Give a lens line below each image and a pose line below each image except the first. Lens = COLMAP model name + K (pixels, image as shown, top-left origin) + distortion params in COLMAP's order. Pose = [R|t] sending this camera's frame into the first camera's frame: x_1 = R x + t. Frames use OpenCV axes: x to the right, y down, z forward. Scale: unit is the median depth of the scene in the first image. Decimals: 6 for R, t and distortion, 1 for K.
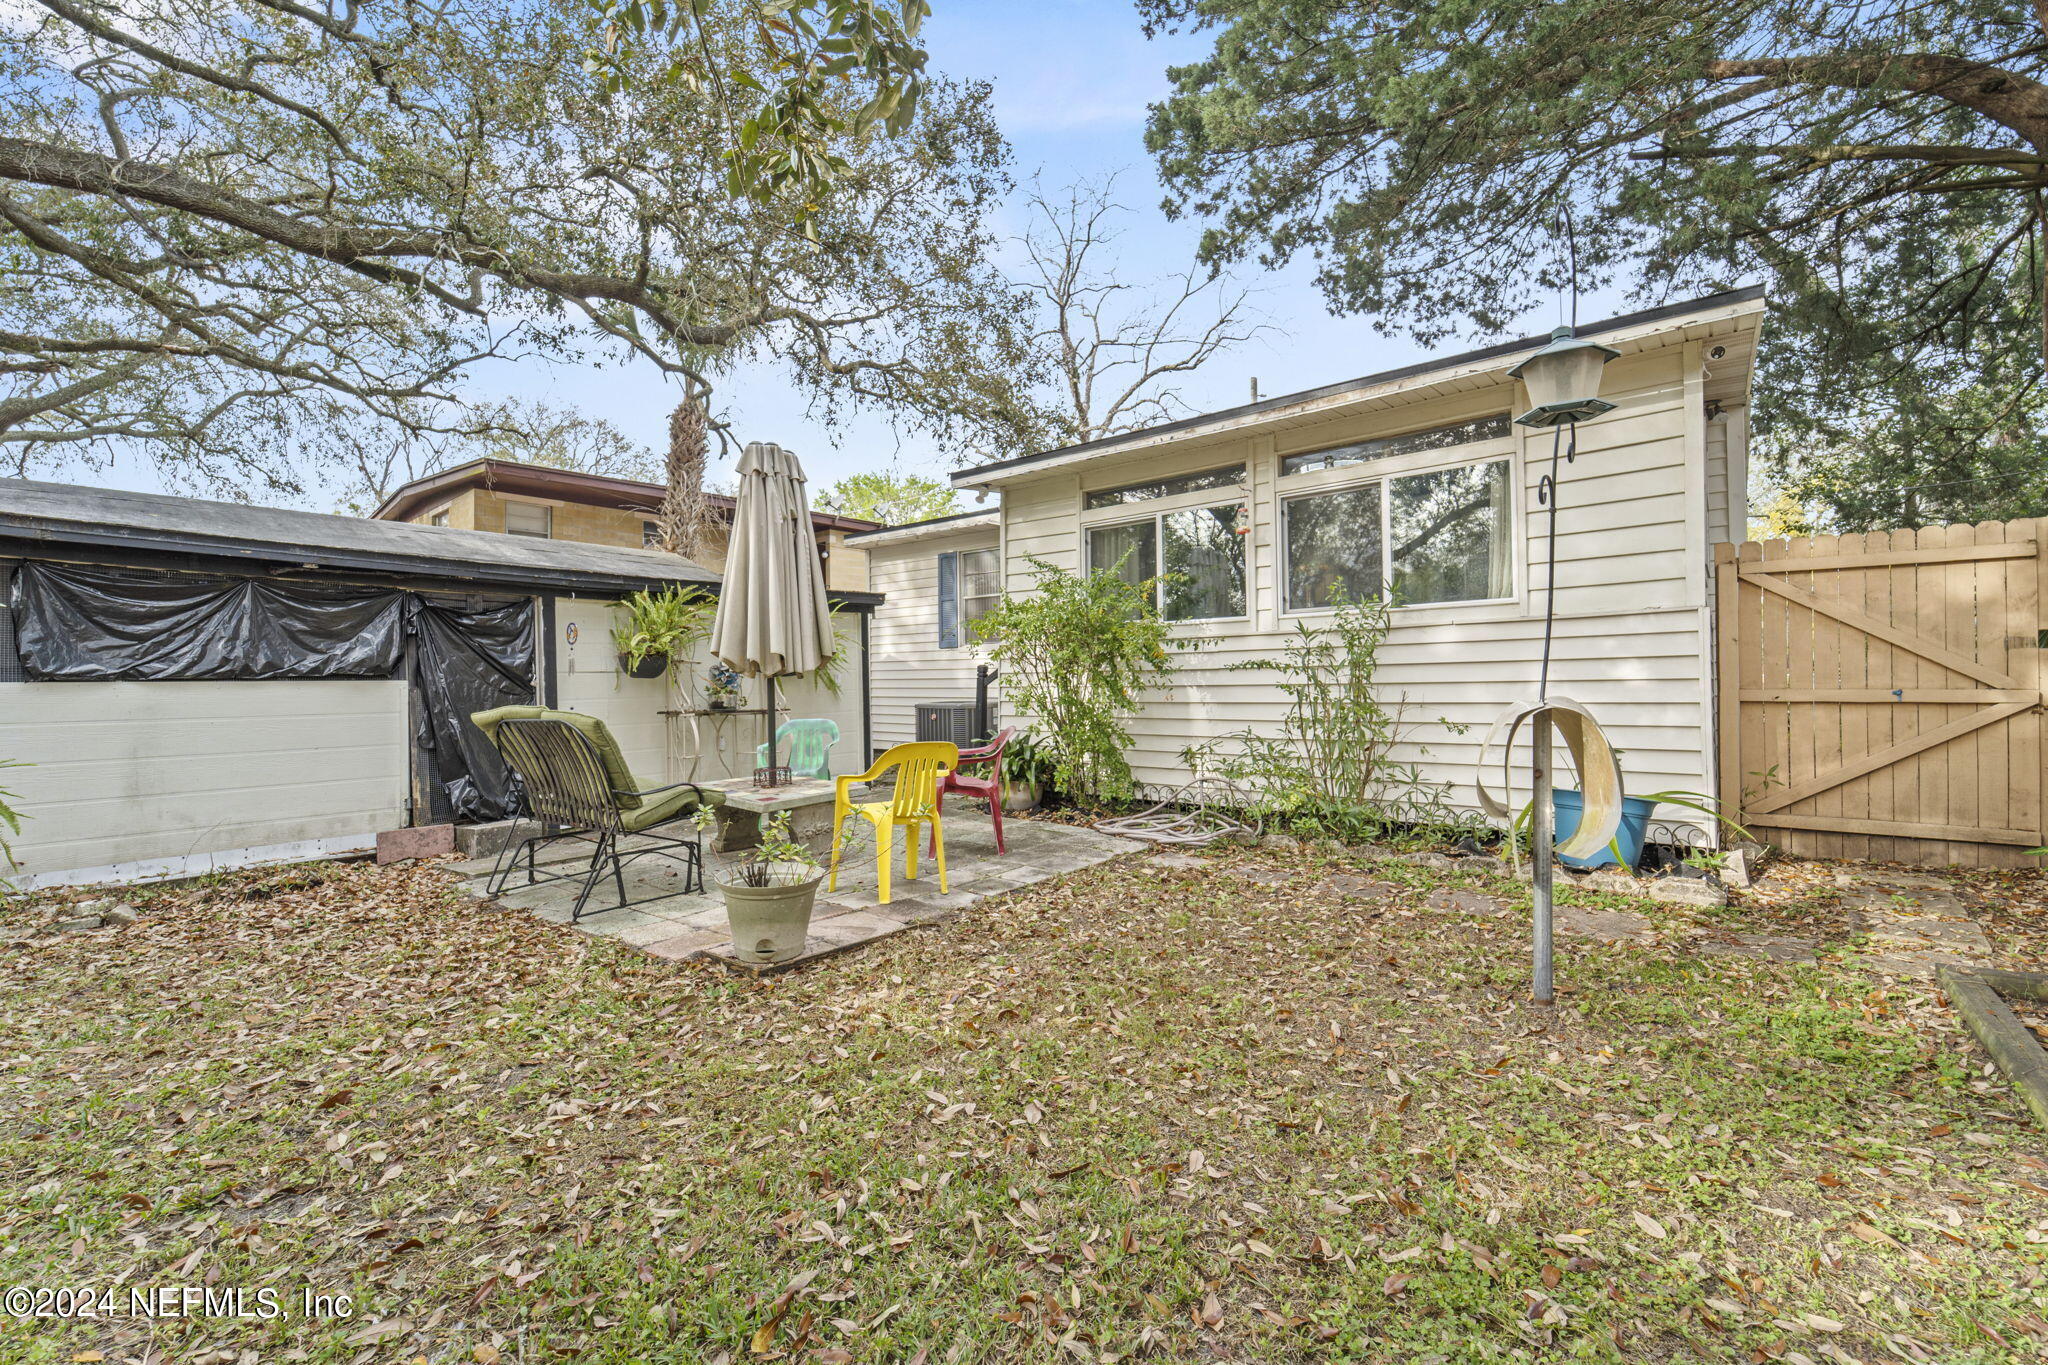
lens RADIAL K [[857.8, 0, 1021.9], [0, 857.8, 683.0], [0, 0, 1]] dist [-0.000917, -0.001704]
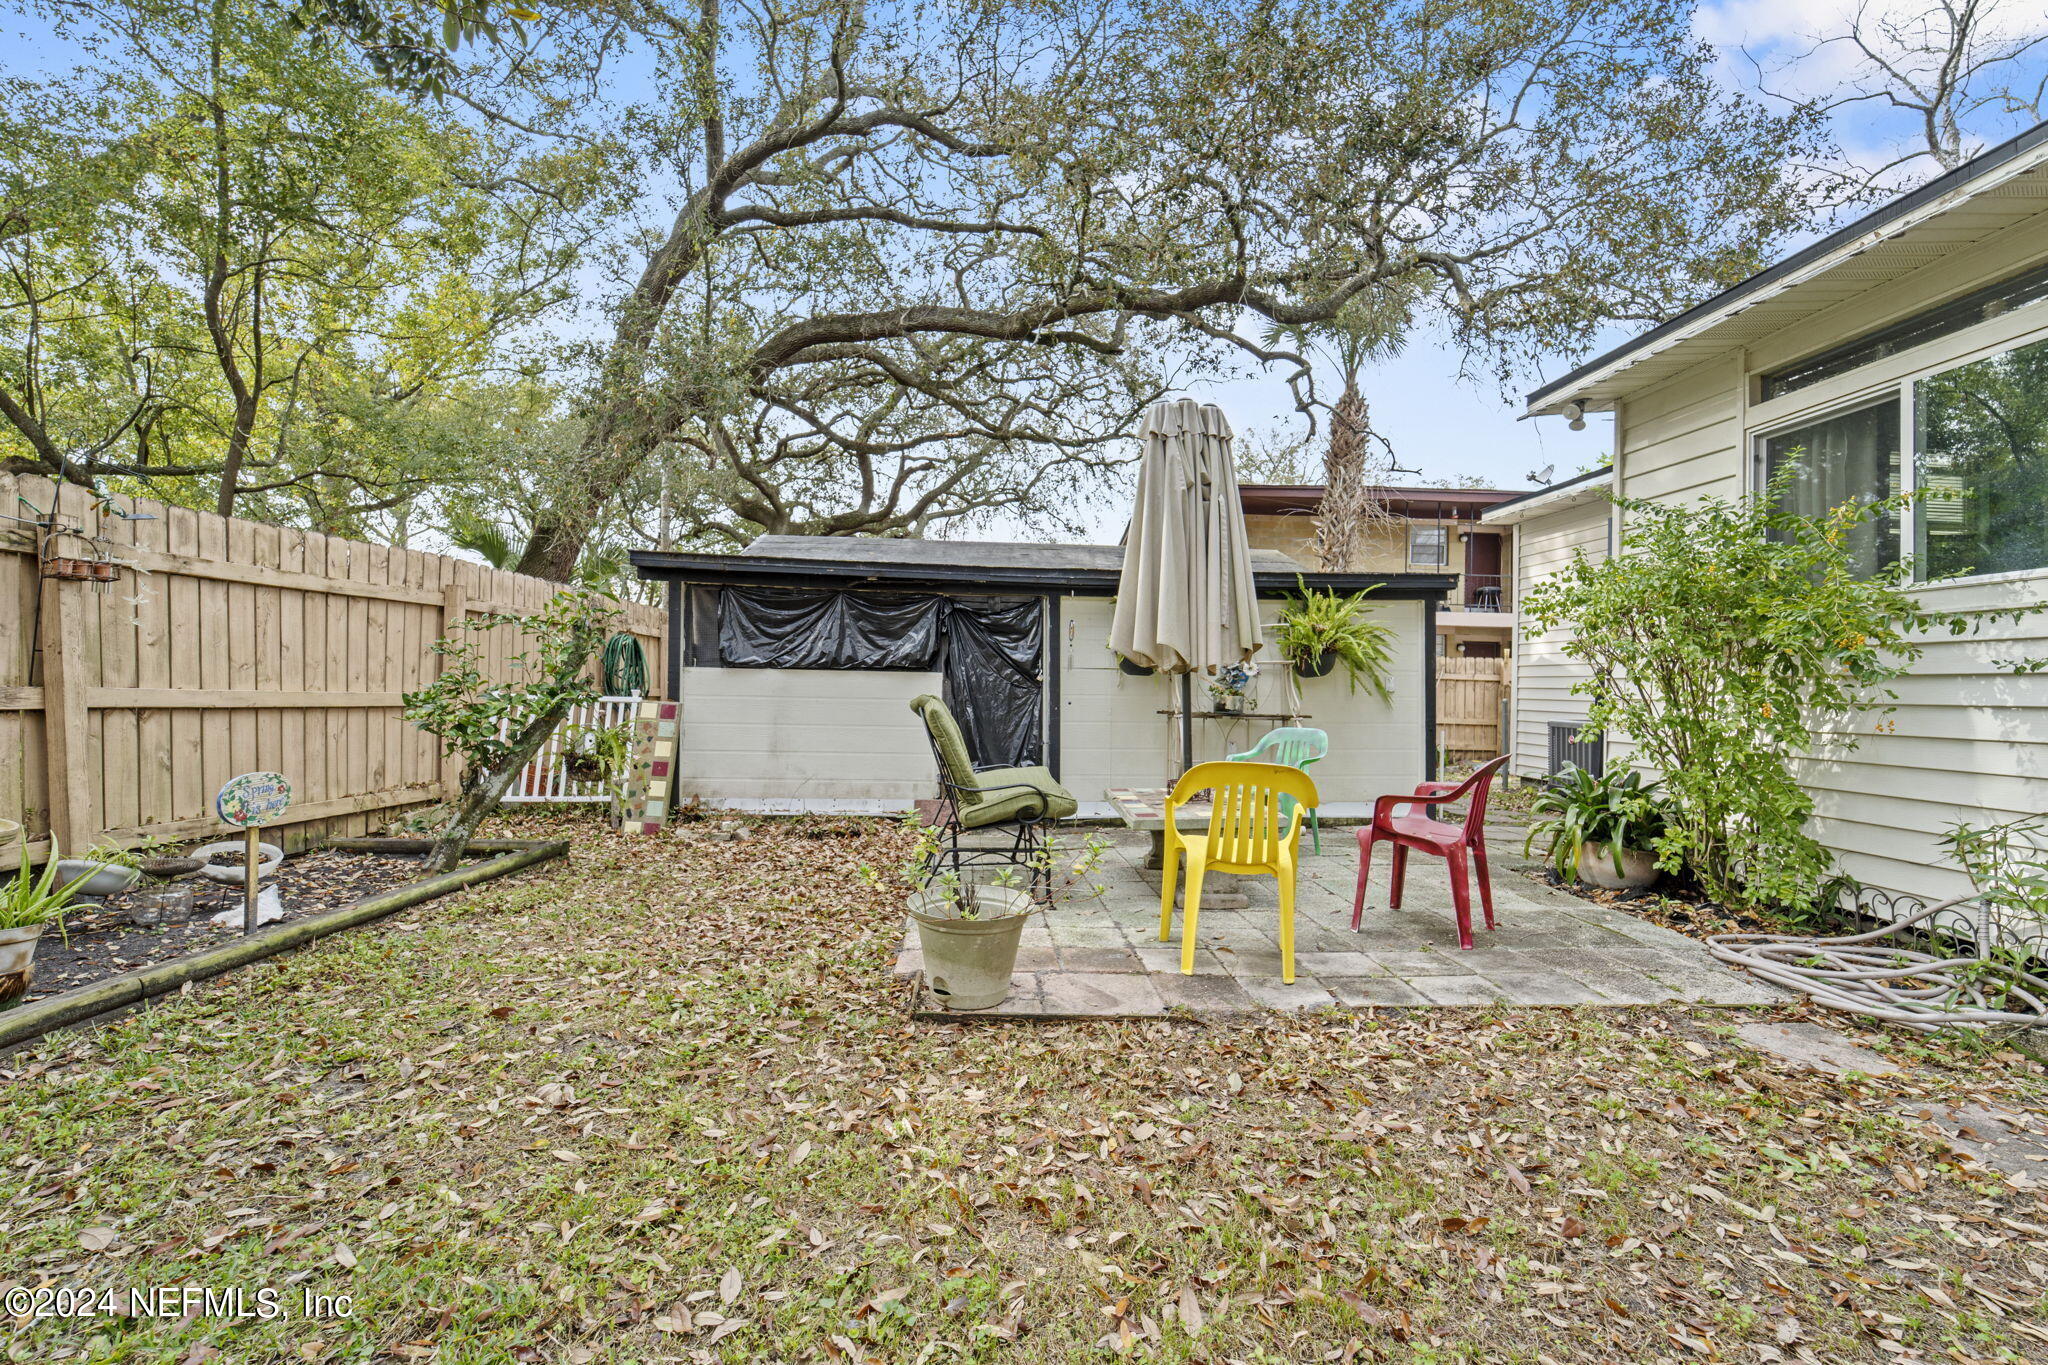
lens RADIAL K [[857.8, 0, 1015.7], [0, 857.8, 681.2], [0, 0, 1]] dist [-0.000917, -0.001704]
pose [[0.676054, 0.019961, -0.736582, 0.212680], [-0.028162, 0.999603, 0.001241, 0.004423], [0.736314, 0.019904, 0.676347, 0.285148]]
